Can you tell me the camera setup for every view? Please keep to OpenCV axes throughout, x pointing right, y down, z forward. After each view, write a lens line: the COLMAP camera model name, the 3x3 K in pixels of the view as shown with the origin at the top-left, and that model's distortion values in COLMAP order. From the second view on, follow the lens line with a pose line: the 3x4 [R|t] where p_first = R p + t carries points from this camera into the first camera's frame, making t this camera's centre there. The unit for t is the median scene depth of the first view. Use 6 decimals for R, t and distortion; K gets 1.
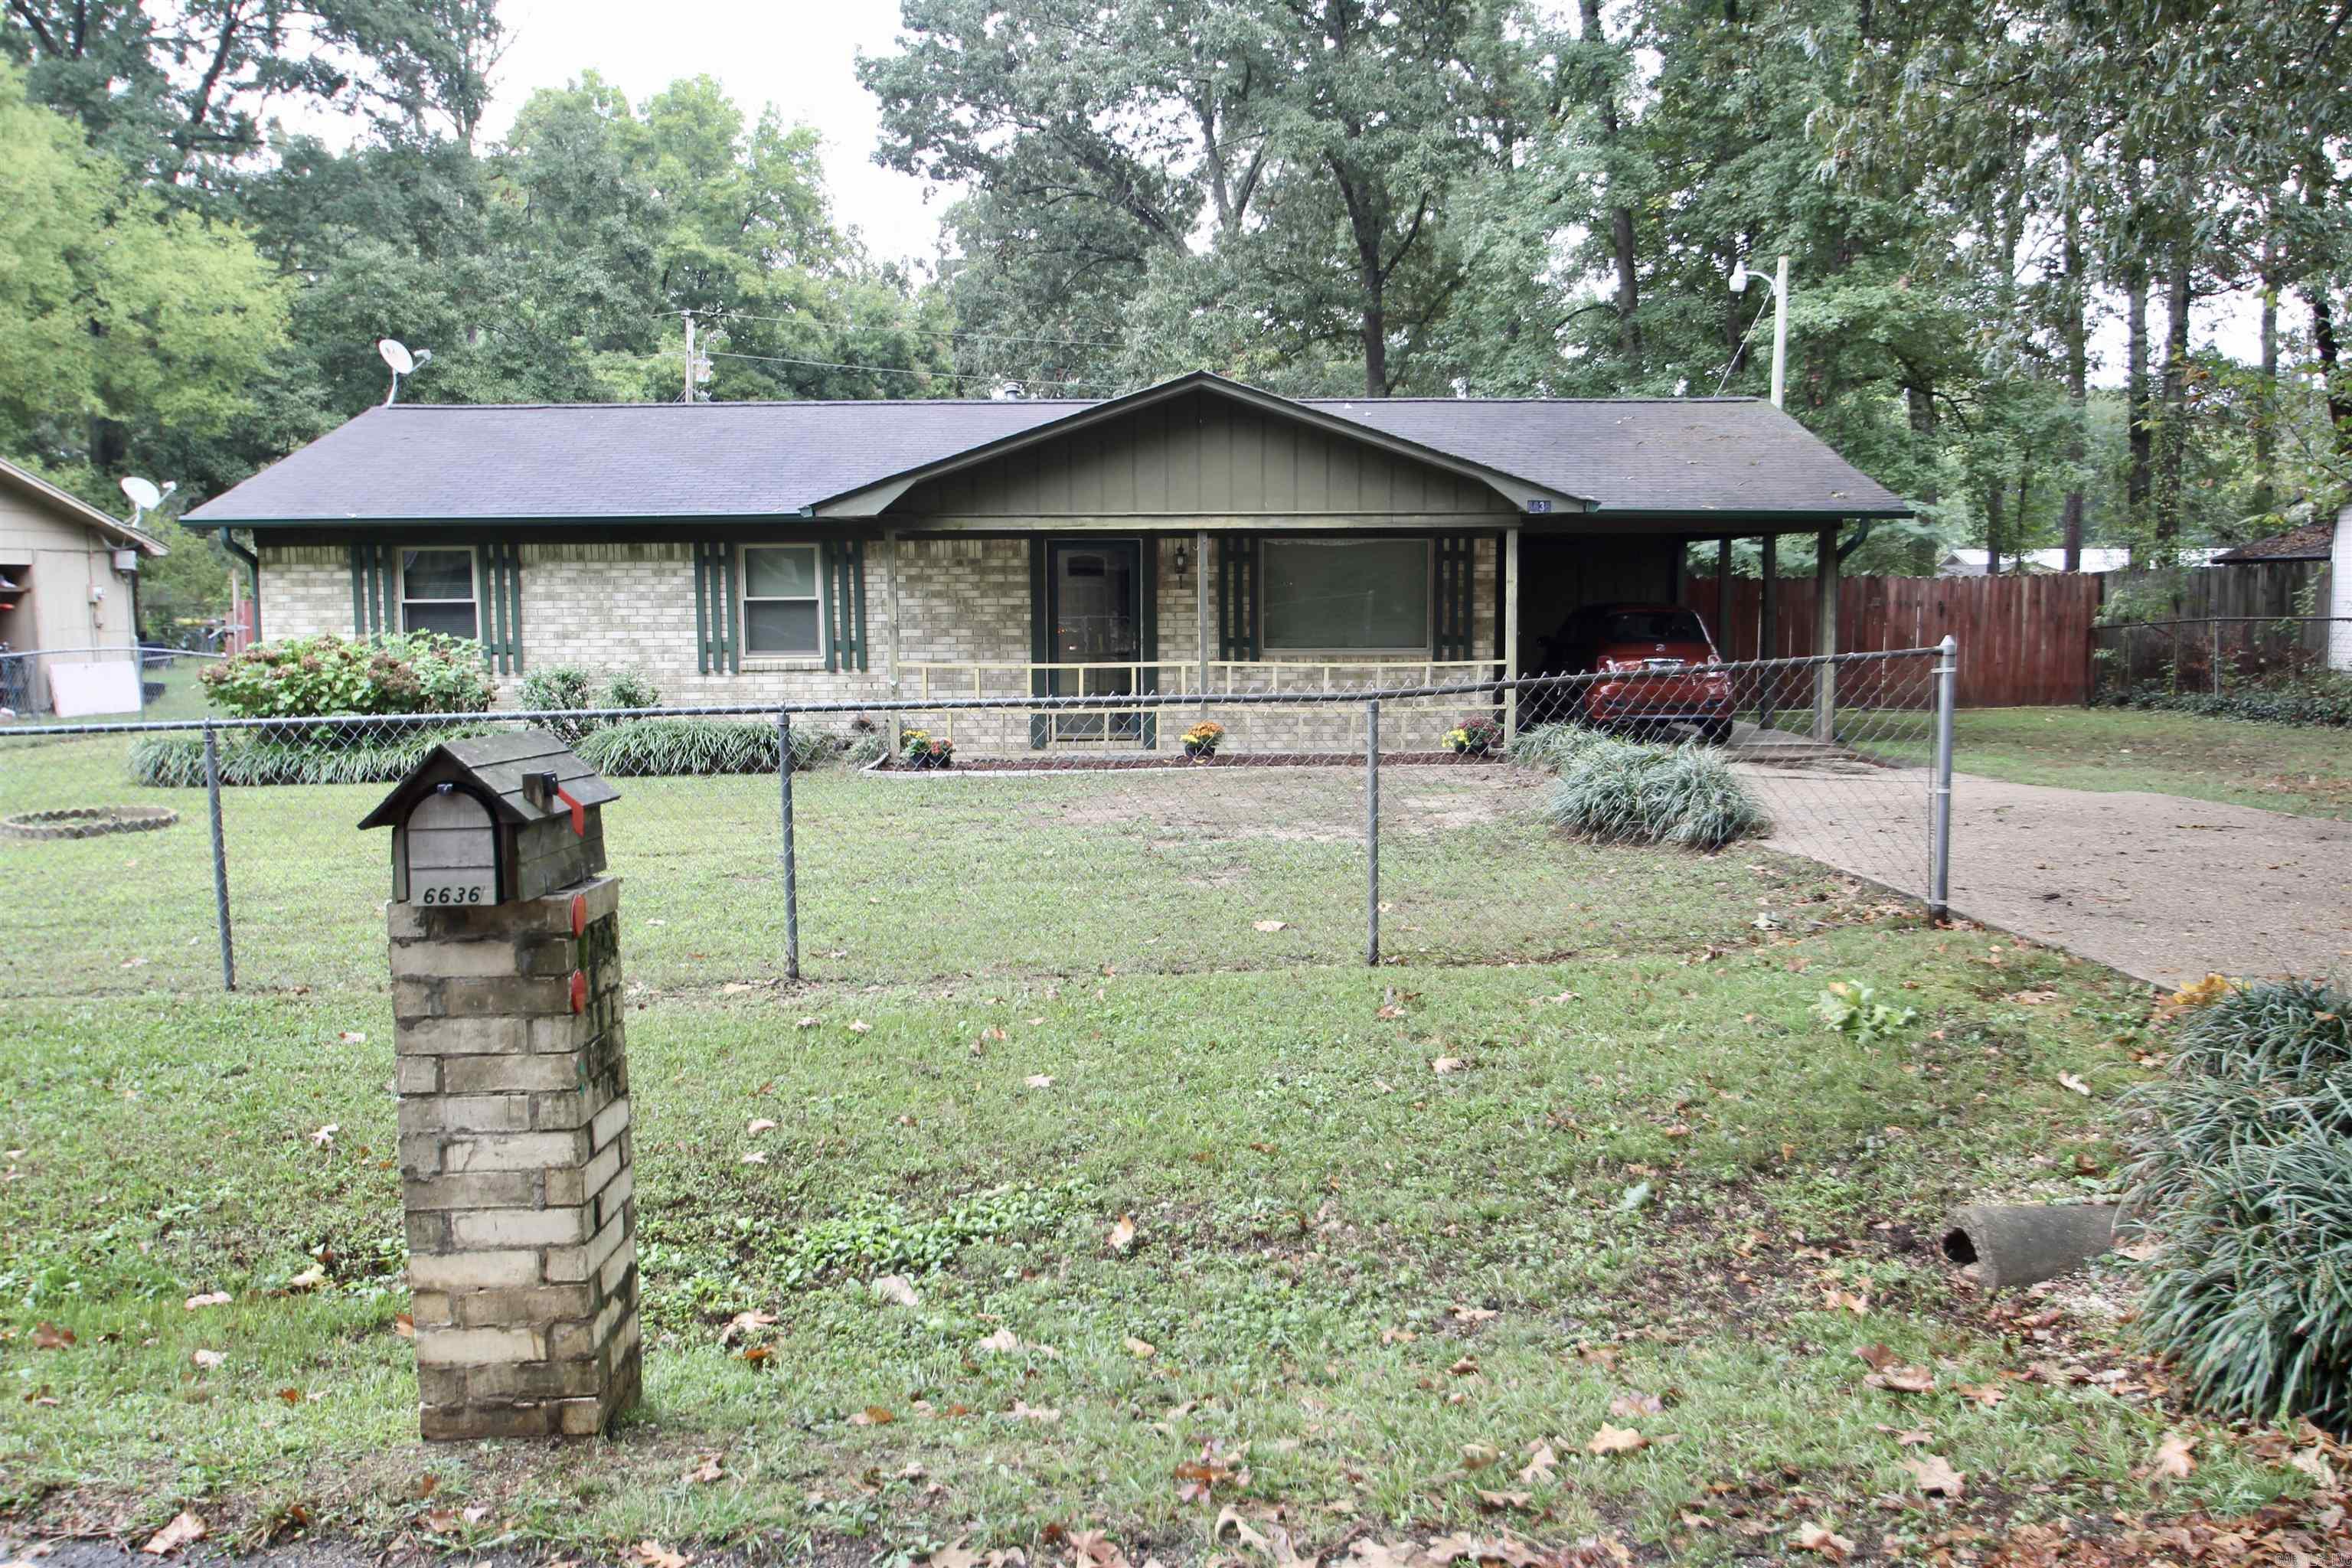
lens RADIAL K [[1977.2, 0, 1178.2], [0, 1977.2, 786.7], [0, 0, 1]] dist [-0.057977, 0.029066]
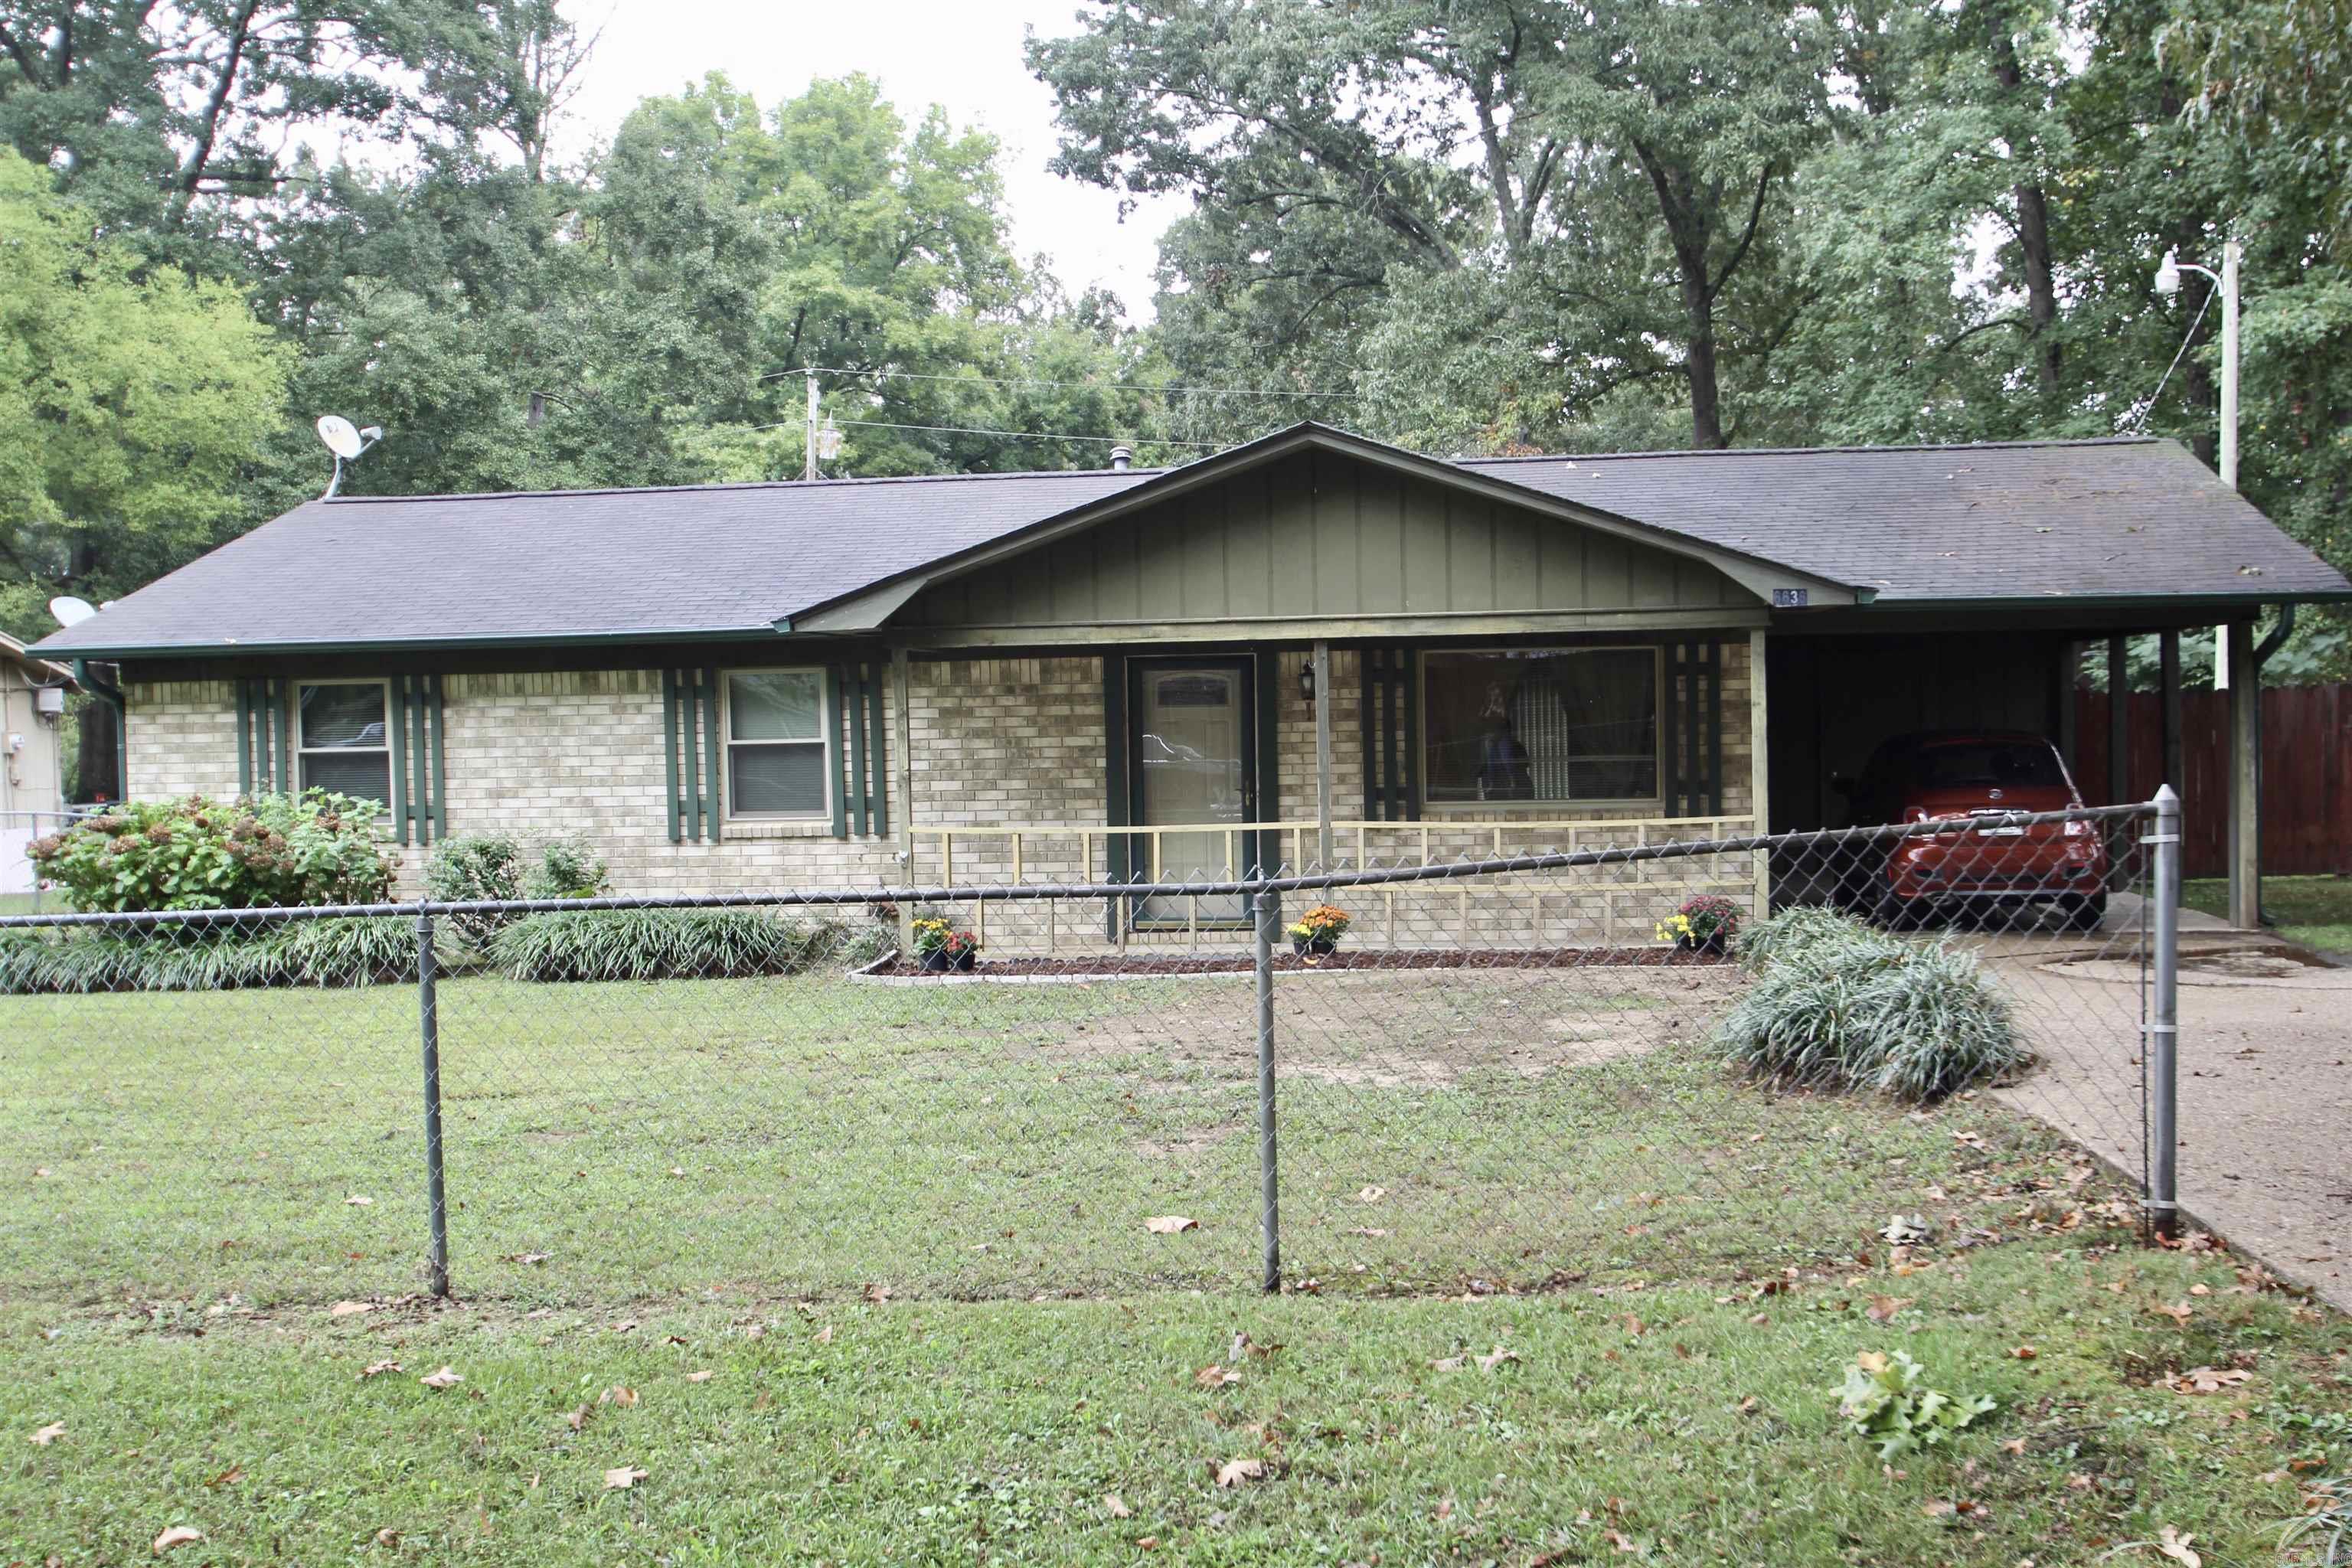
lens RADIAL K [[2582.3, 0, 1176.0], [0, 2582.3, 782.3], [0, 0, 1]] dist [-0.069945, 0.000000]
pose [[0.989110, -0.011536, -0.146728, 0.091416], [0.000642, 0.997252, -0.074082, -0.007620], [0.147180, 0.073181, 0.986399, 0.060177]]
